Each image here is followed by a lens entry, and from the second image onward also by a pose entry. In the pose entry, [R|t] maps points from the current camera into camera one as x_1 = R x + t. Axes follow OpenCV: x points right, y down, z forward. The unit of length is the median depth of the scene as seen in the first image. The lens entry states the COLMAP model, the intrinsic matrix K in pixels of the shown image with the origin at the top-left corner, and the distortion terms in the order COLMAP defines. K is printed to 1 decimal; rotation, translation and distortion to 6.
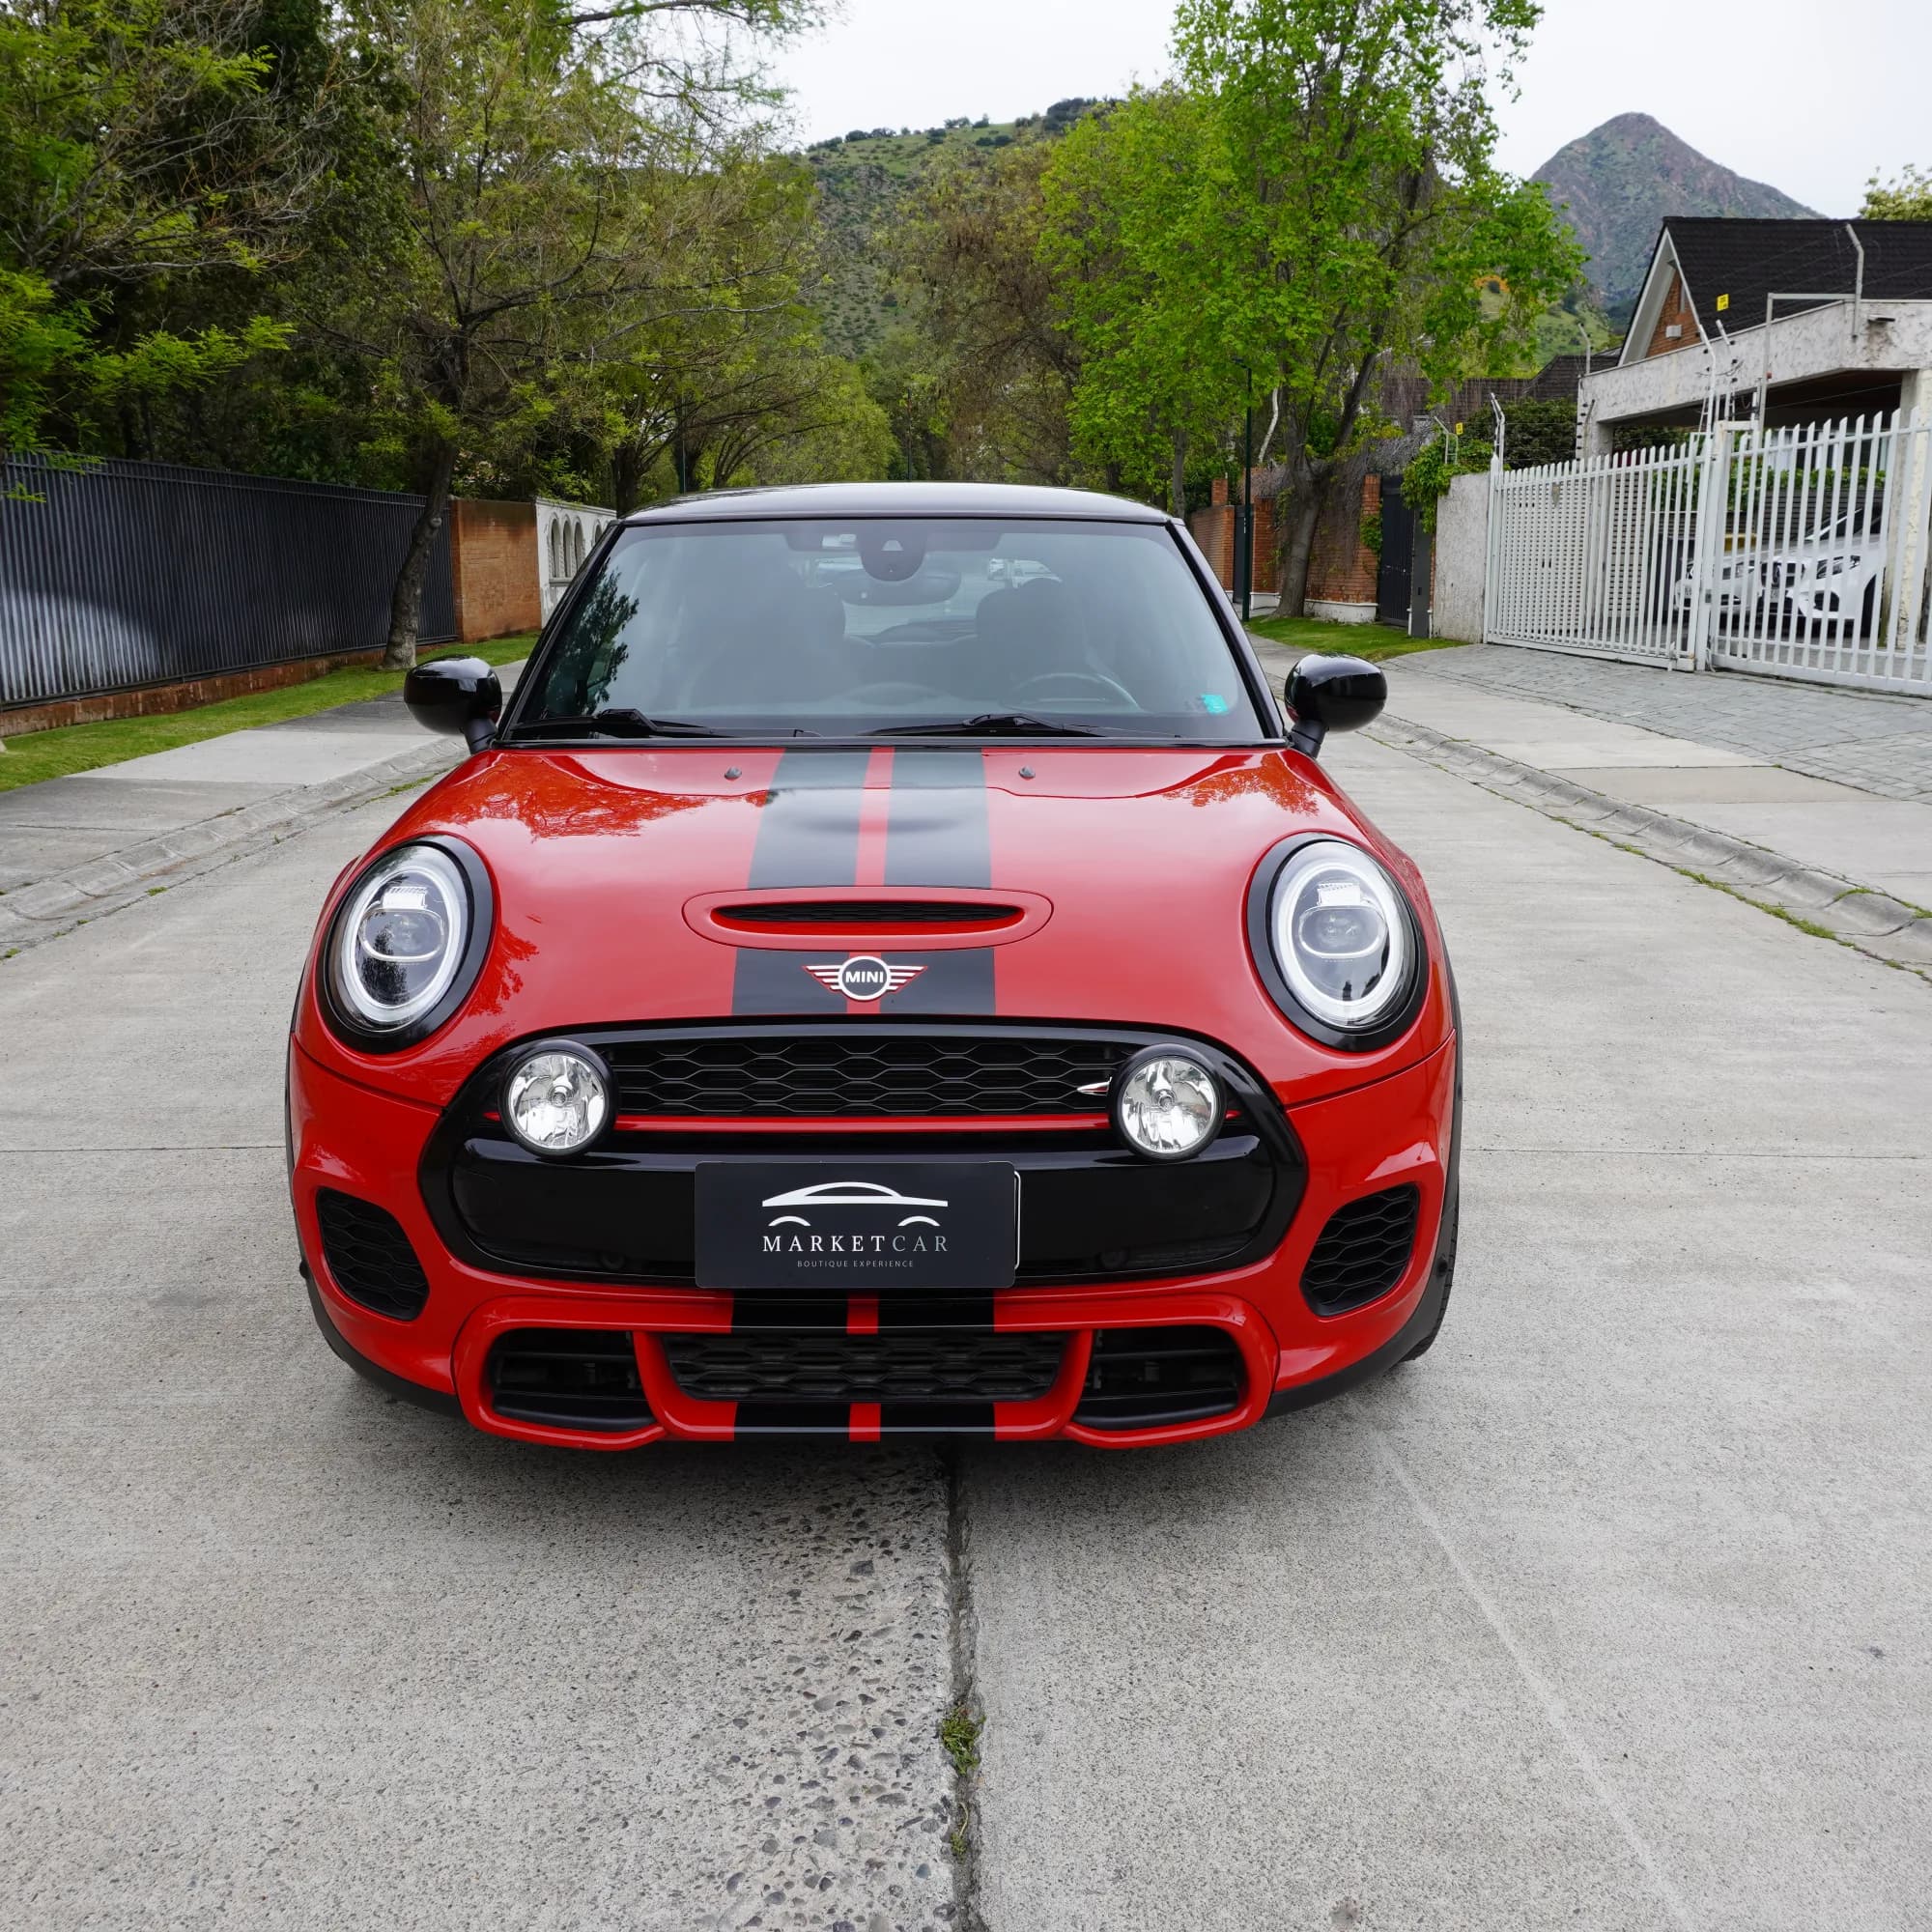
lens RADIAL K [[1940.0, 0, 962.8], [0, 1940.0, 959.4], [0, 0, 1]] dist [-0.055013, 0.052573]
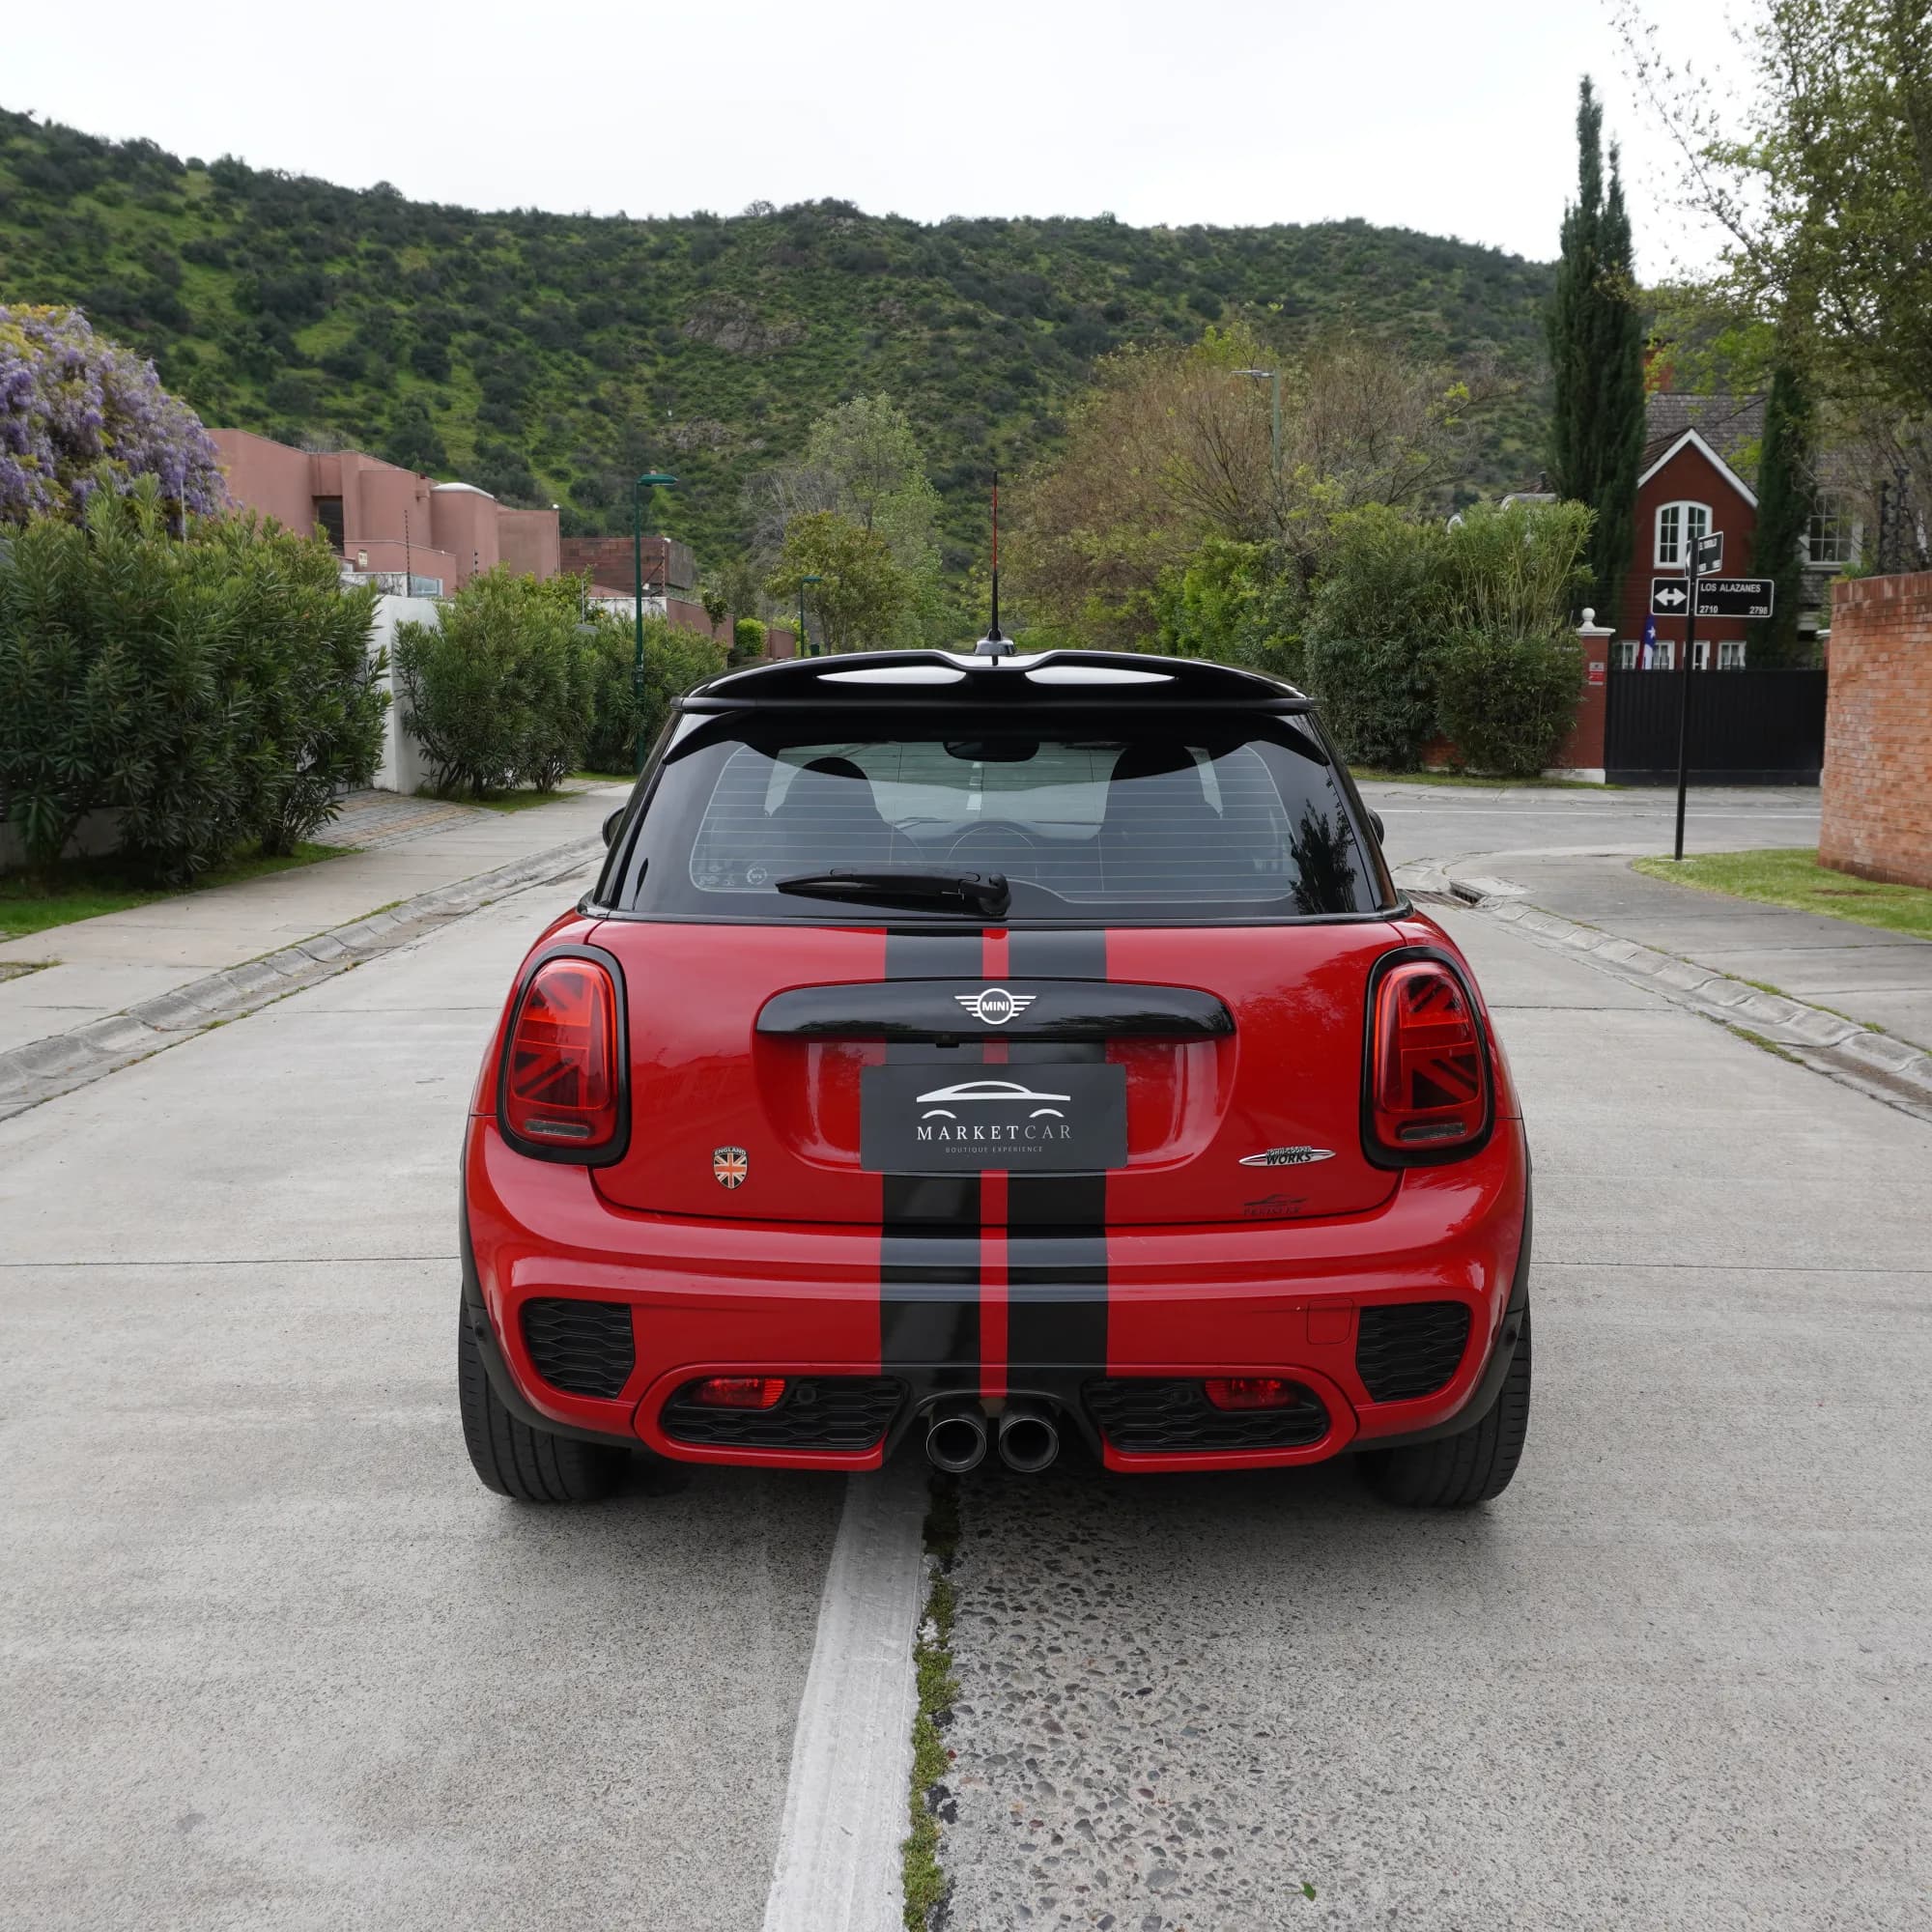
lens RADIAL K [[1940.0, 0, 962.8], [0, 1940.0, 959.4], [0, 0, 1]] dist [-0.055013, 0.052573]
pose [[-0.999757, -0.002144, 0.021961, -0.009737], [0.005321, 0.942468, 0.334254, -0.111269], [-0.021414, 0.334289, -0.942227, 0.512255]]
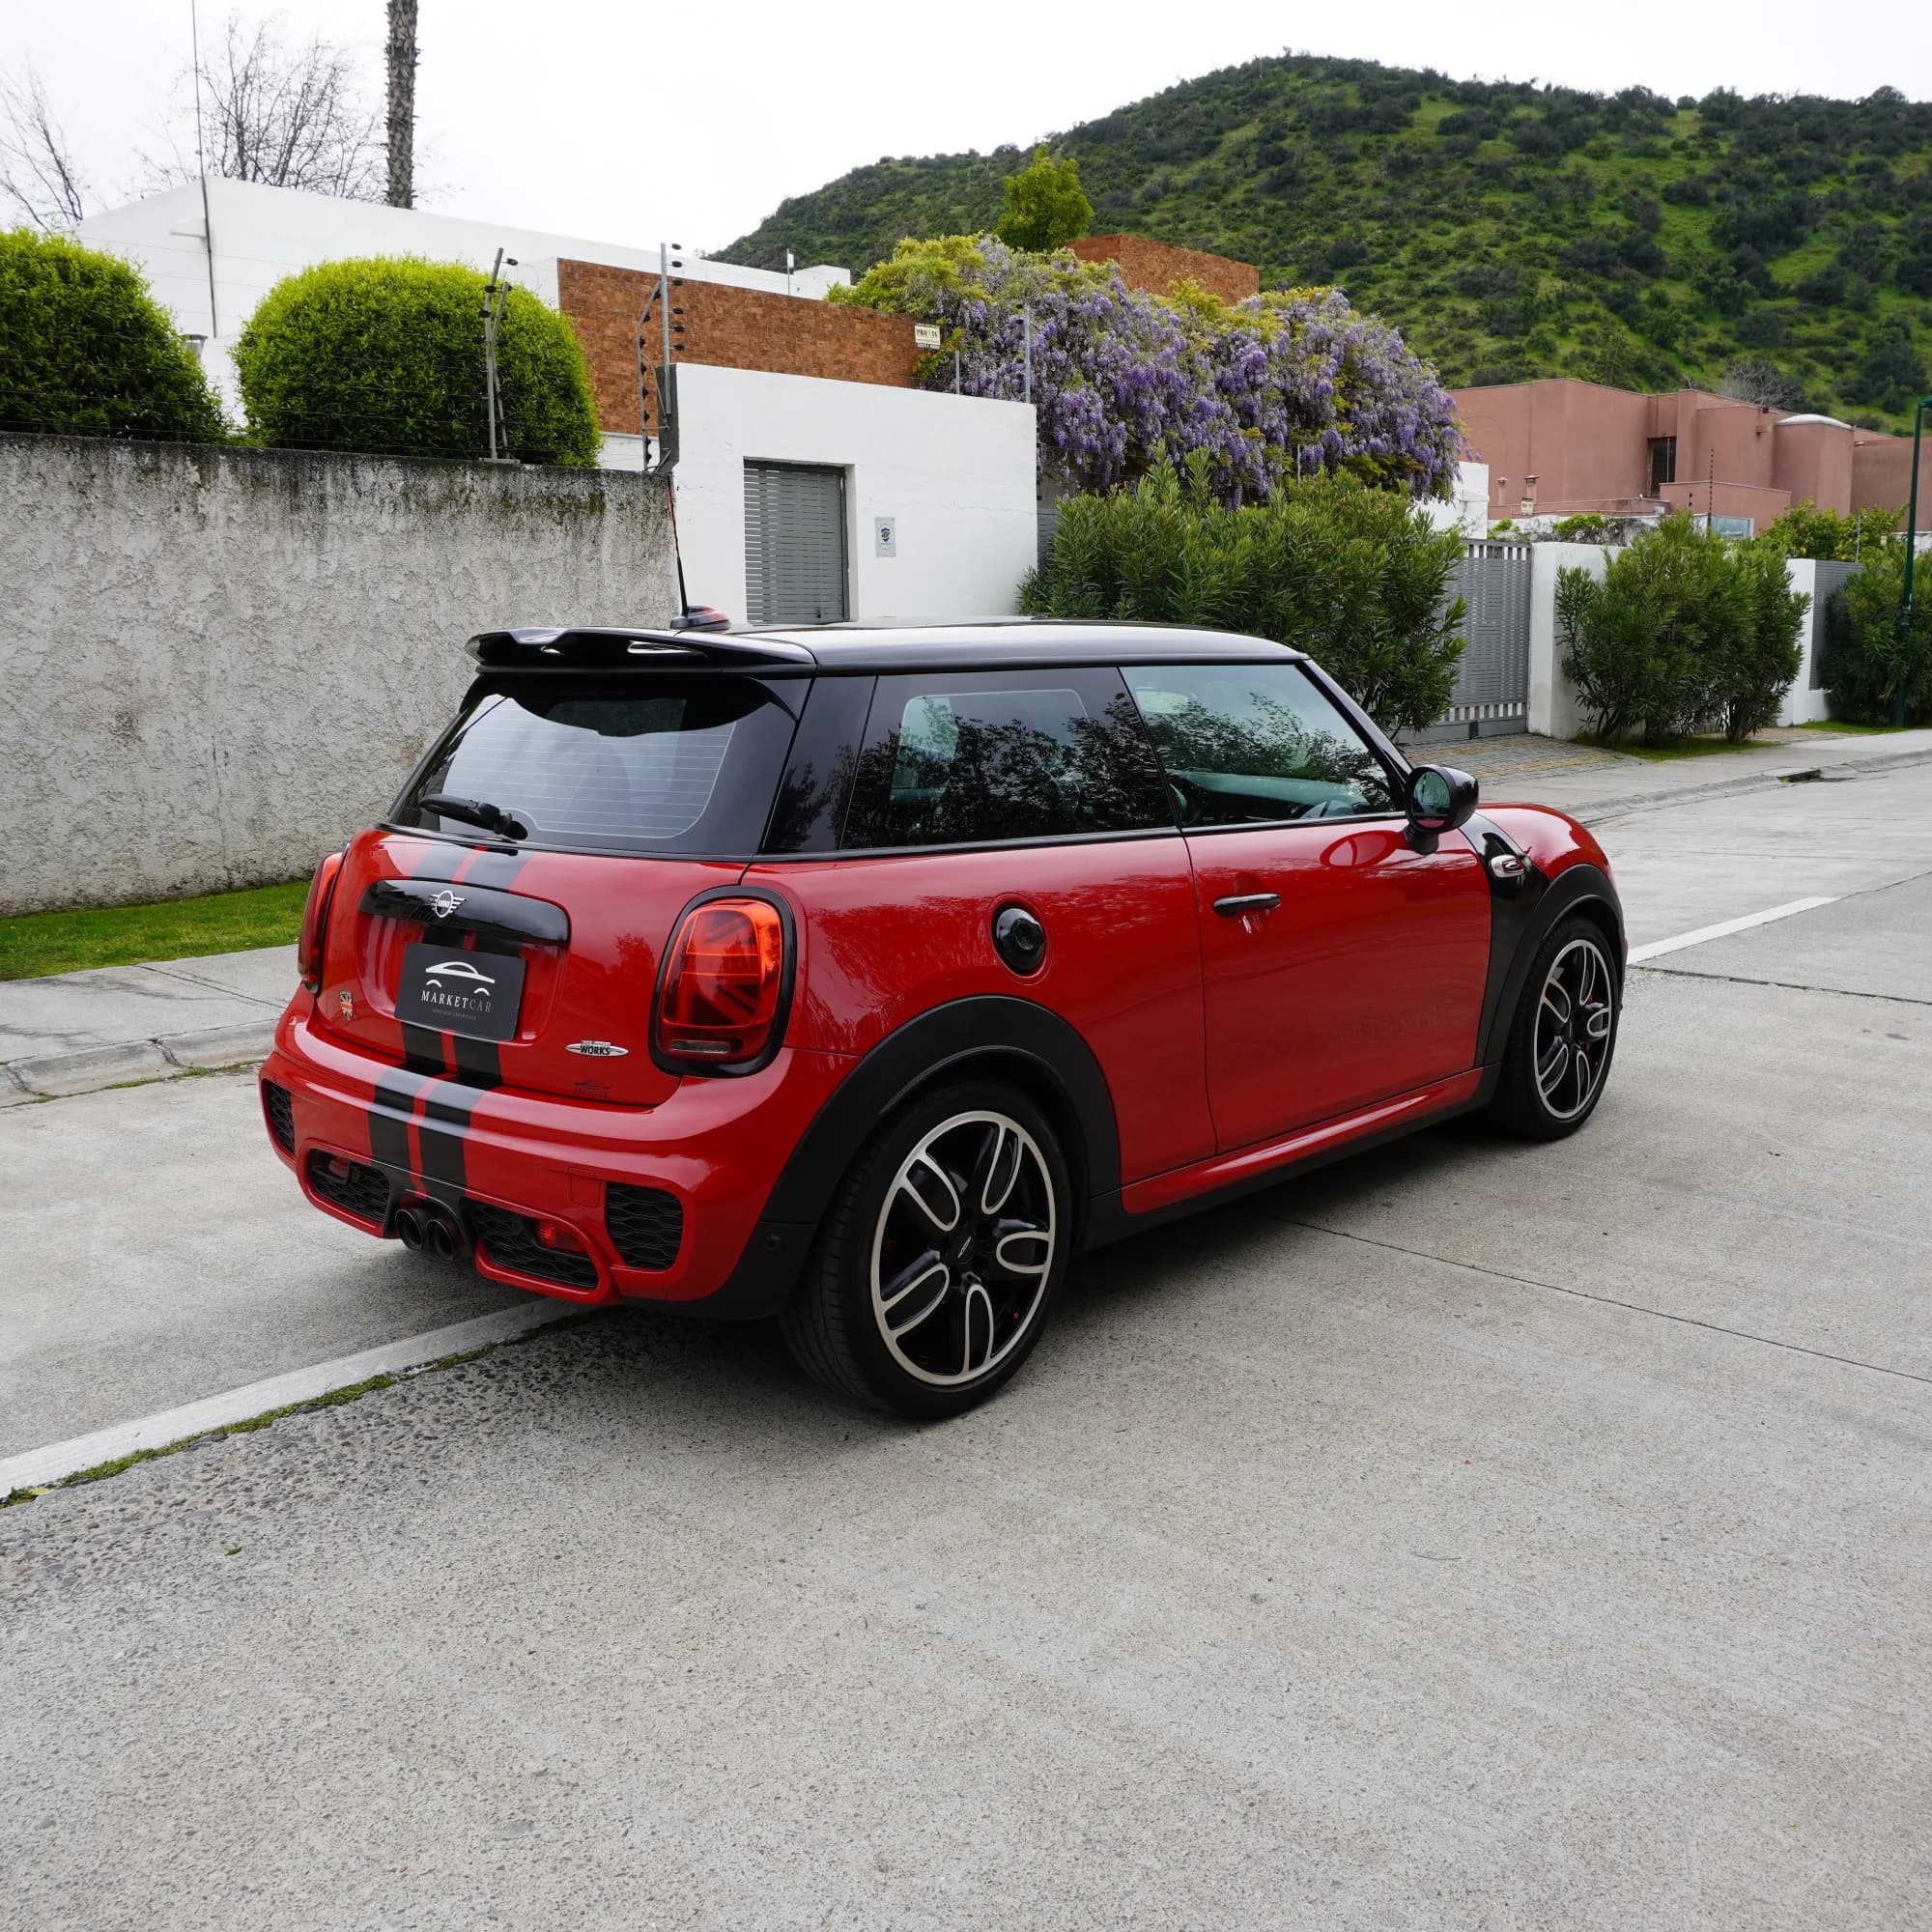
lens RADIAL K [[1940.0, 0, 962.8], [0, 1940.0, 959.4], [0, 0, 1]] dist [-0.055013, 0.052573]
pose [[-0.739671, -0.100910, 0.665360, -0.195714], [0.146651, 0.940763, 0.305708, -0.103824], [-0.656795, 0.323699, -0.681057, 0.468609]]
